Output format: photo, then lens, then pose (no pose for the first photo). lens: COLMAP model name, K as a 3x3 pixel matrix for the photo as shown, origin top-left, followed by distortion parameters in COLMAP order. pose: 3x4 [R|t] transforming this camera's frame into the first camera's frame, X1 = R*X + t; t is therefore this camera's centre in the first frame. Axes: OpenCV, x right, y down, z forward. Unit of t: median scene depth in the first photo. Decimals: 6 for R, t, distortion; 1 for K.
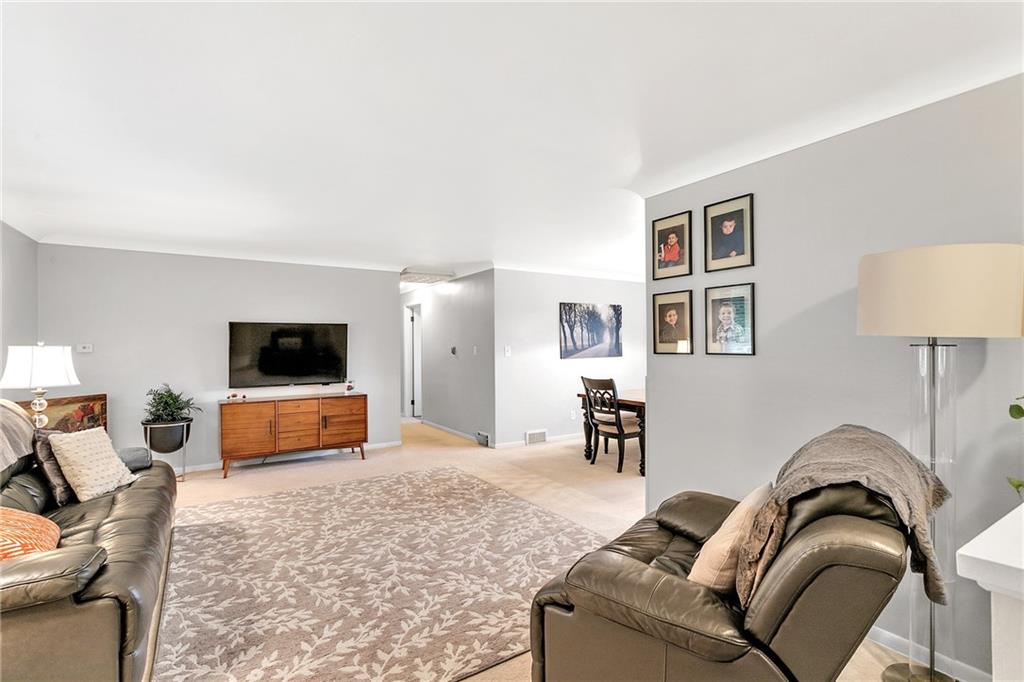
lens RADIAL K [[519.4, 0, 525.8], [0, 519.4, 340.5], [0, 0, 1]] dist [-0.000804, 0.003013]
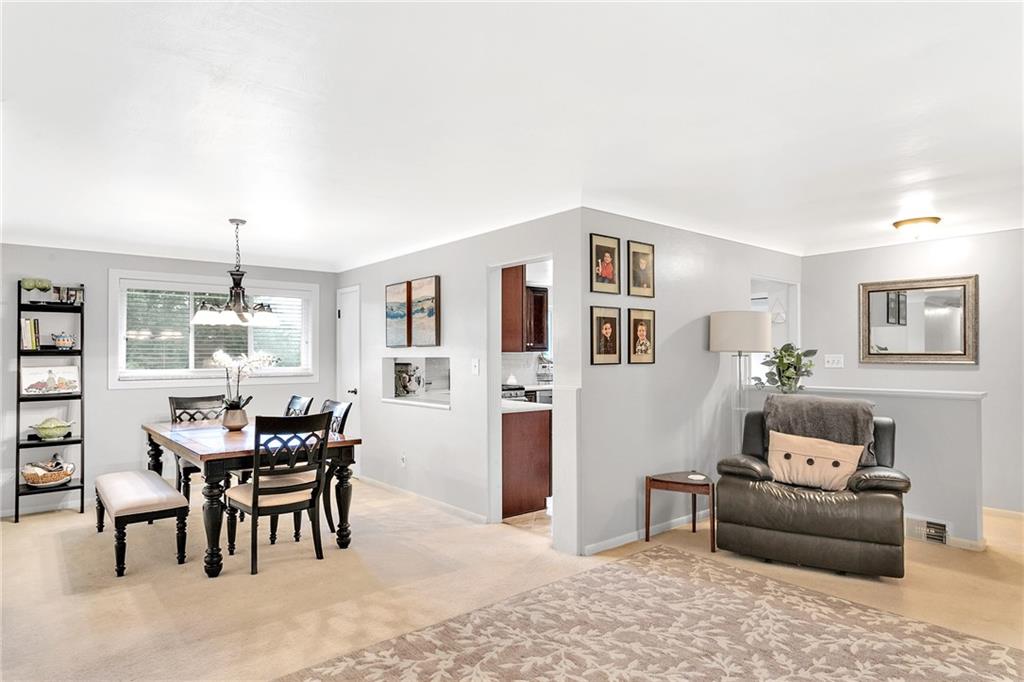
lens RADIAL K [[591.0, 0, 537.5], [0, 591.0, 348.5], [0, 0, 1]] dist [-0.014844, 0.004565]
pose [[-0.158826, 0.020287, 0.987098, -0.899093], [-0.001414, 0.999783, -0.020775, 0.018766], [-0.987306, -0.004695, -0.158763, 1.331675]]
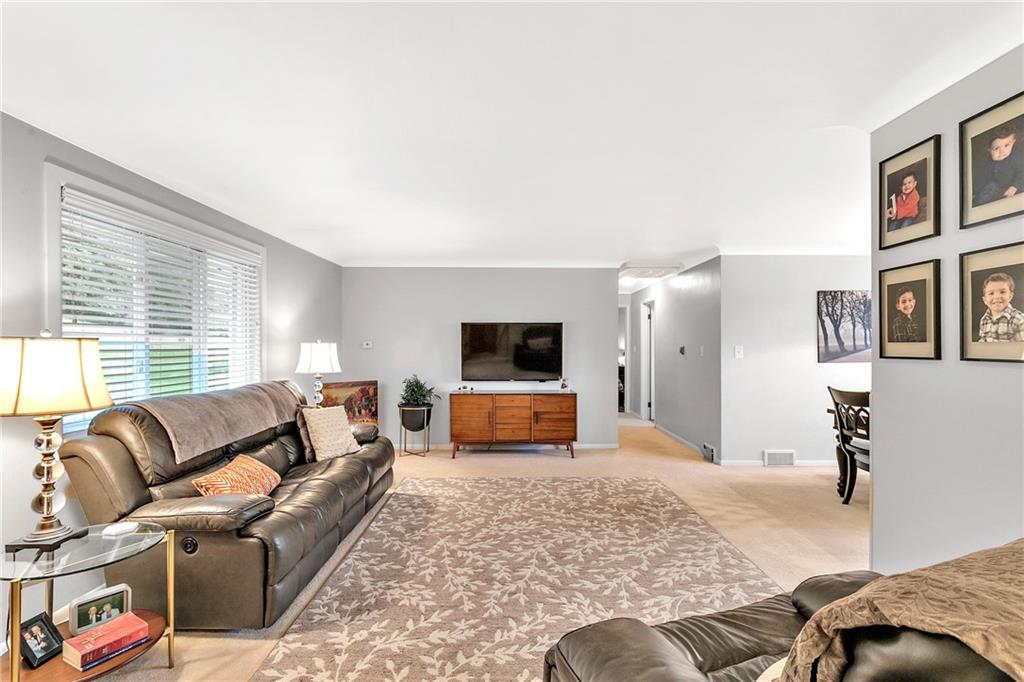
lens RADIAL K [[519.4, 0, 491.2], [0, 519.4, 343.1], [0, 0, 1]] dist [-0.000804, 0.003013]
pose [[0.820612, 0.003939, -0.571472, 0.224709], [-0.000562, 0.999981, 0.006086, 0.002419], [0.571485, -0.004673, 0.820599, 0.154140]]
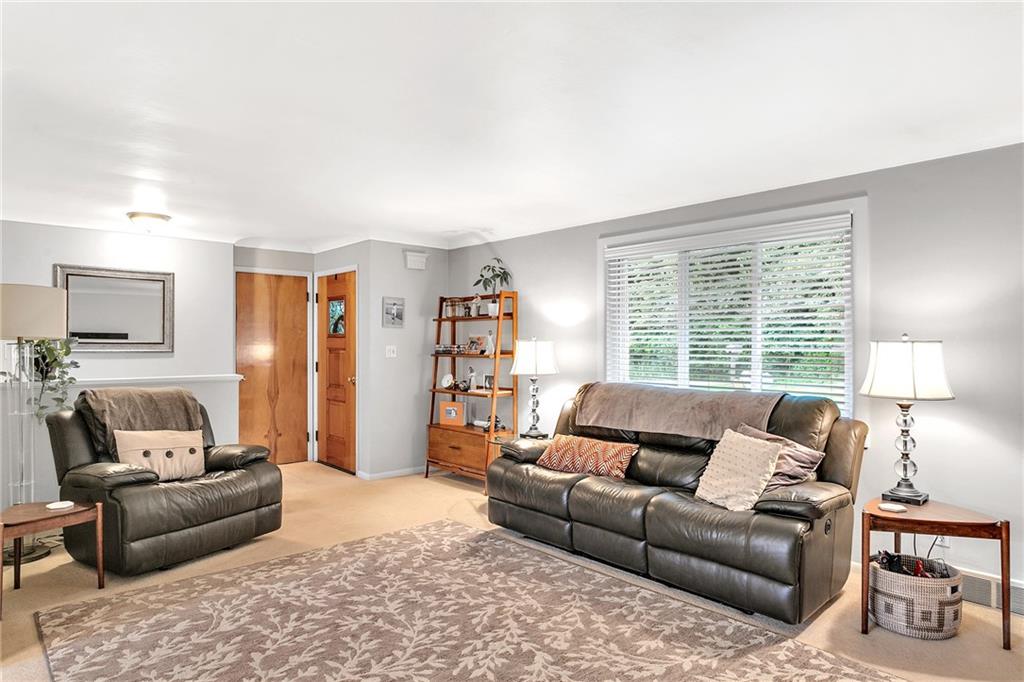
lens RADIAL K [[591.0, 0, 507.5], [0, 591.0, 337.1], [0, 0, 1]] dist [-0.014844, 0.004565]
pose [[-0.989219, 0.003519, -0.146404, -0.281112], [0.005905, 0.999857, -0.015862, 0.015549], [0.146327, -0.016555, -0.989098, 1.842483]]
